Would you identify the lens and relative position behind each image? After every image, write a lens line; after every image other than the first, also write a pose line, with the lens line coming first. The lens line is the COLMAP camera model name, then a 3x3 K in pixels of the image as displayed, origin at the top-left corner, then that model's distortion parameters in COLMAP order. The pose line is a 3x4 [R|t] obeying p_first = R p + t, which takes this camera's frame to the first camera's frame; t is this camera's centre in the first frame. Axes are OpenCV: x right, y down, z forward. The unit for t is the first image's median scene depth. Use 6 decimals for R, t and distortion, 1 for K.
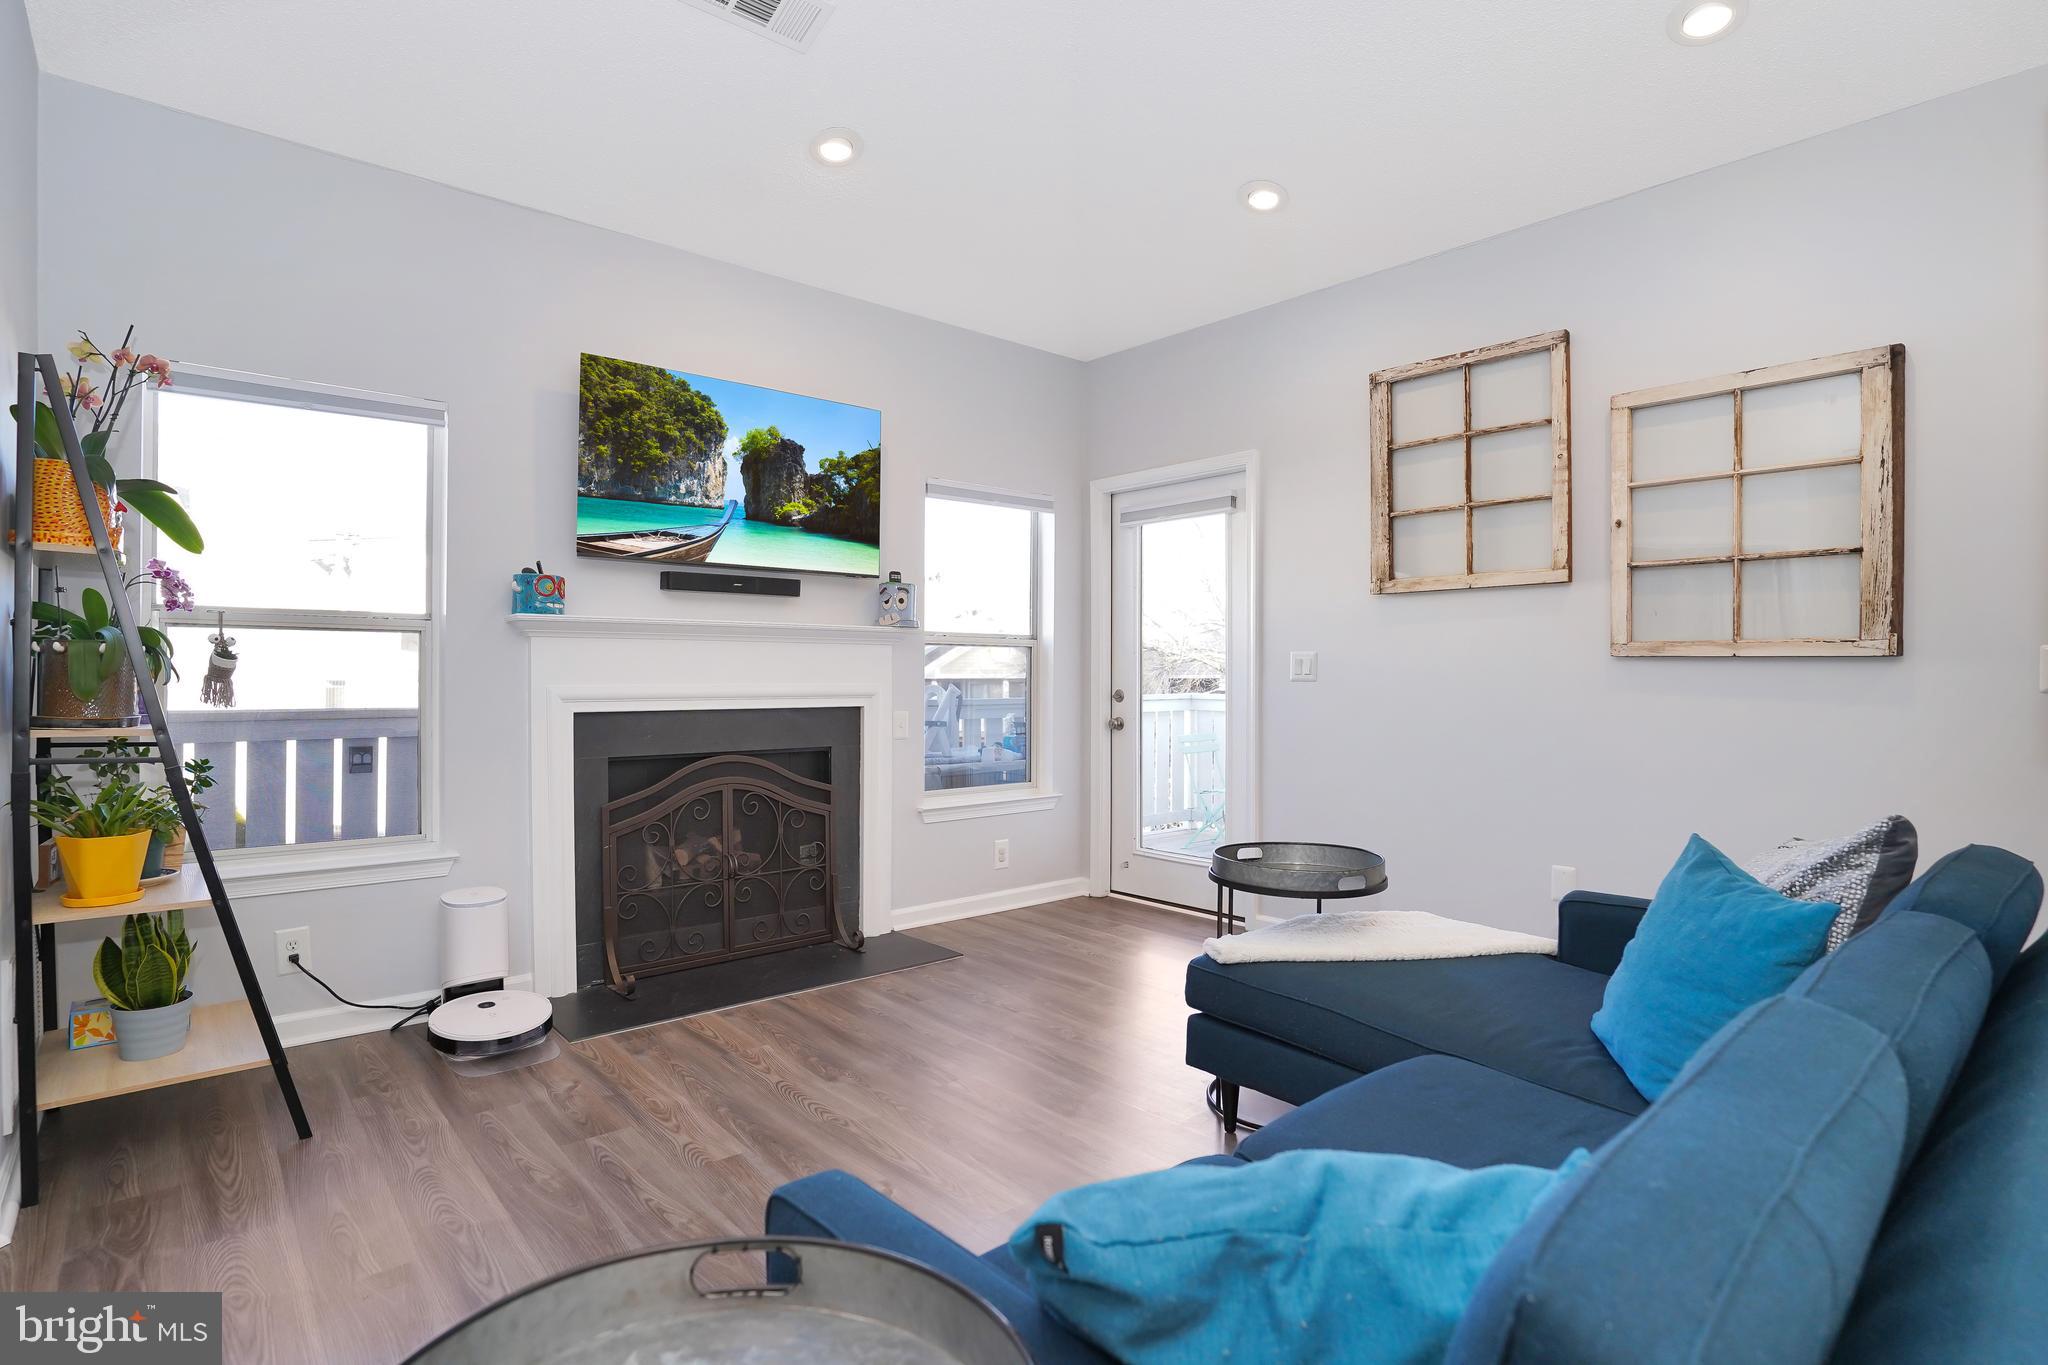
lens RADIAL K [[1062.0, 0, 1053.2], [0, 1062.0, 643.4], [0, 0, 1]] dist [-0.047983, 0.014444]
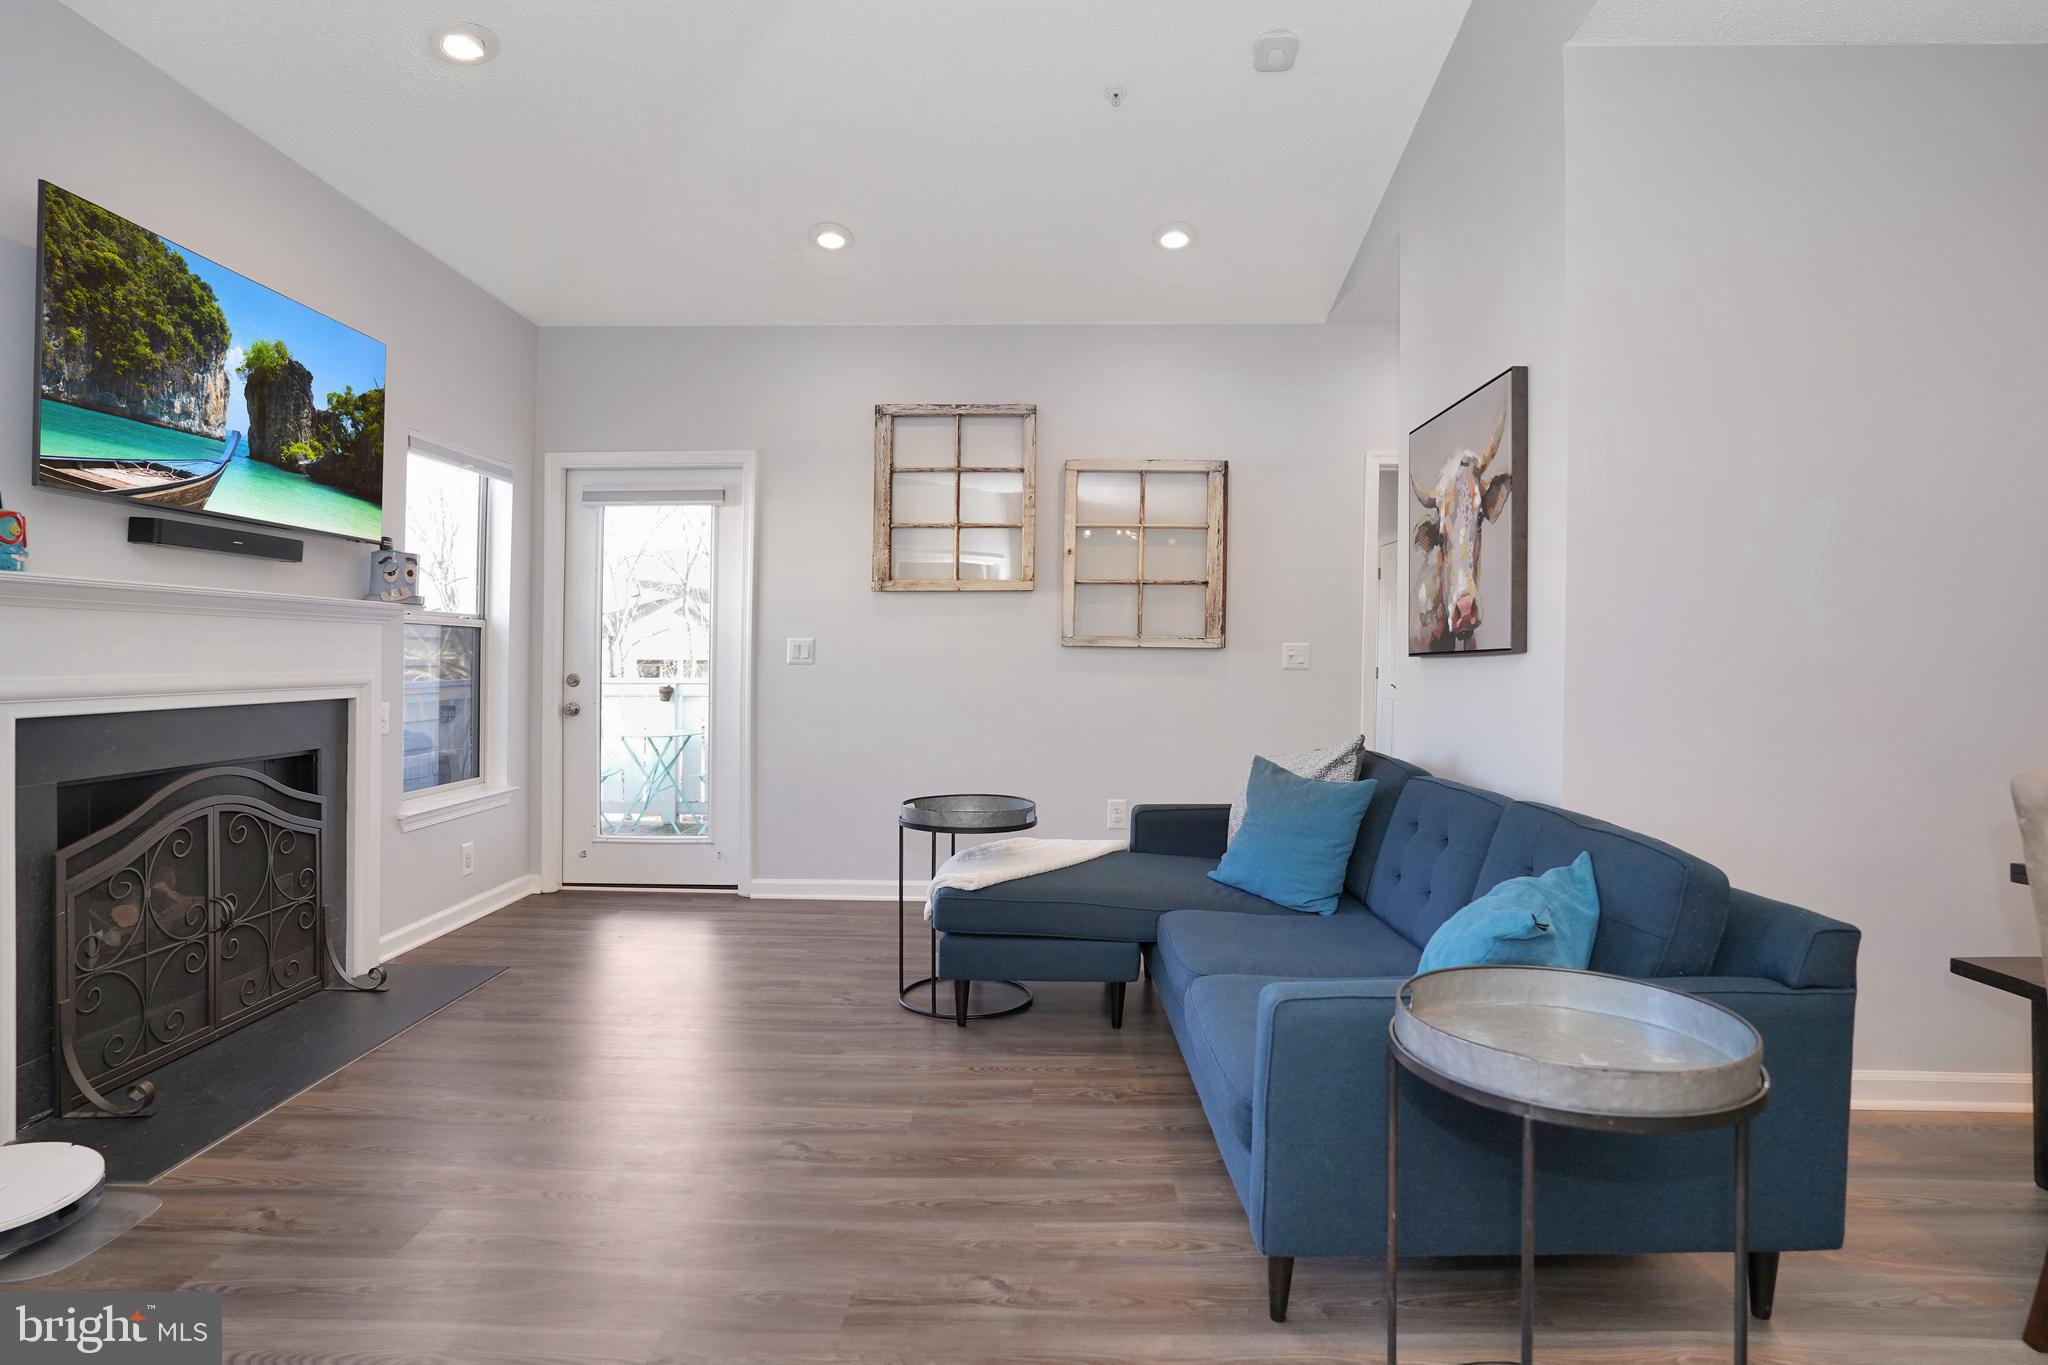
lens RADIAL K [[1062.0, 0, 995.2], [0, 1062.0, 645.2], [0, 0, 1]] dist [-0.047983, 0.014444]
pose [[0.669771, 0.006106, 0.742543, -0.499829], [-0.021223, 0.999715, 0.010923, -0.001579], [-0.742264, -0.023075, 0.669710, 0.096401]]
